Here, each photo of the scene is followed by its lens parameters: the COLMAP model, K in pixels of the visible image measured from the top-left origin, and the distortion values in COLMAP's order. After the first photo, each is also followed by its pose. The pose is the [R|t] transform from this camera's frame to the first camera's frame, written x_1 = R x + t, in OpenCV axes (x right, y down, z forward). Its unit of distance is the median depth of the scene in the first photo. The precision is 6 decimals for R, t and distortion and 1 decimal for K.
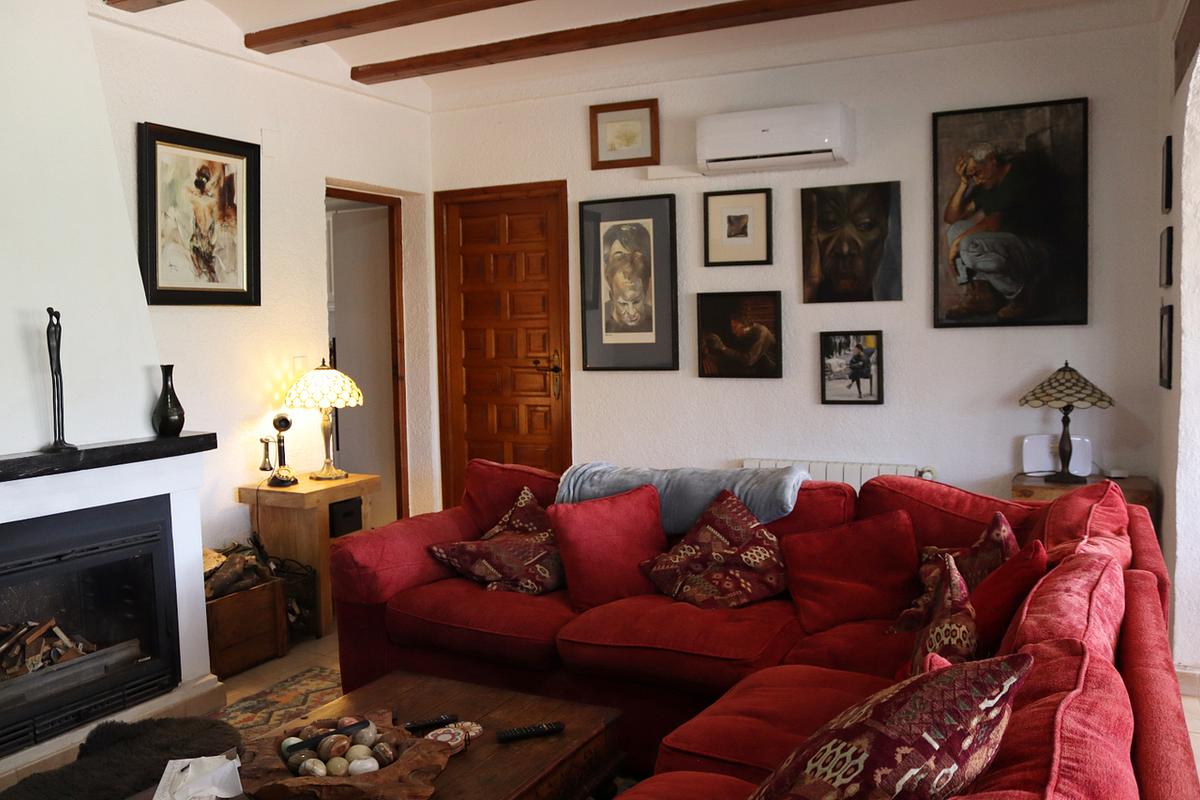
lens RADIAL K [[993.7, 0, 599.9], [0, 993.7, 394.7], [0, 0, 1]] dist [-0.161432, 0.137999]
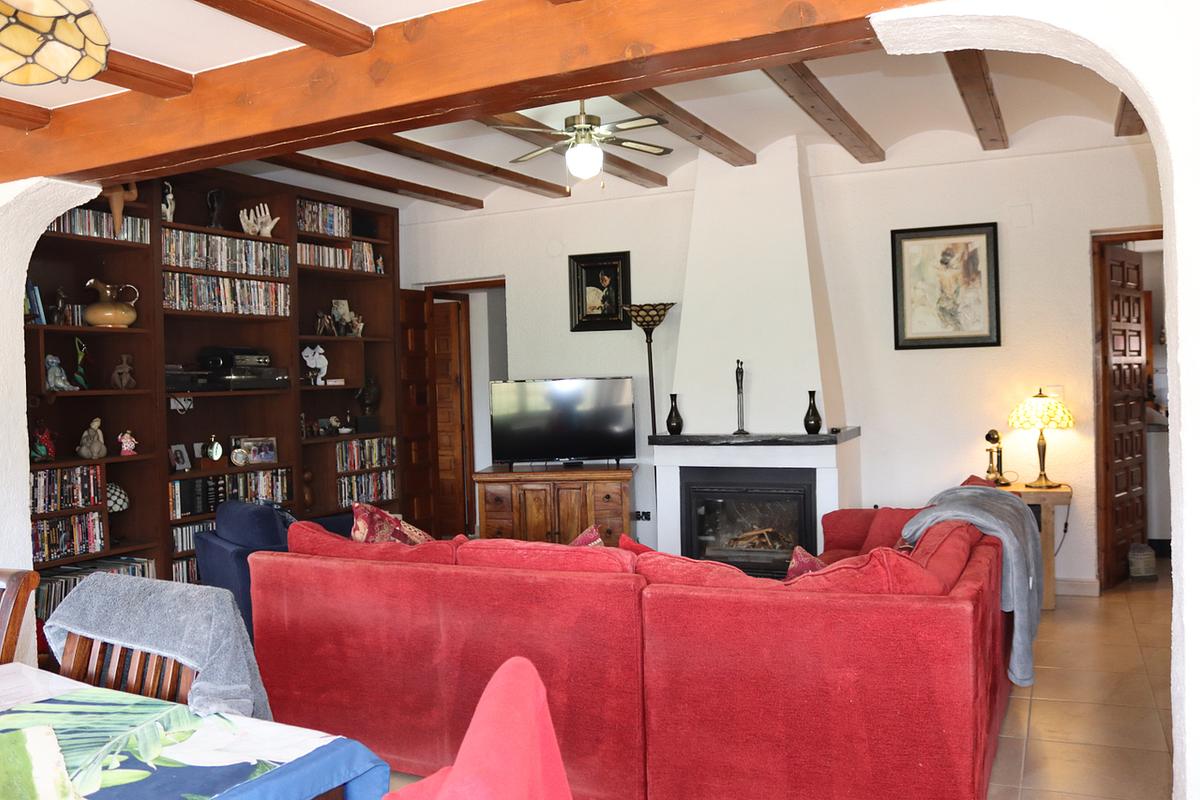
lens RADIAL K [[993.7, 0, 598.5], [0, 993.7, 401.1], [0, 0, 1]] dist [-0.161432, 0.137999]
pose [[0.000164, 0.039456, -0.999221, 1.006699], [-0.035909, 0.998577, 0.039425, -0.053249], [0.999355, 0.035874, 0.001580, 0.500762]]
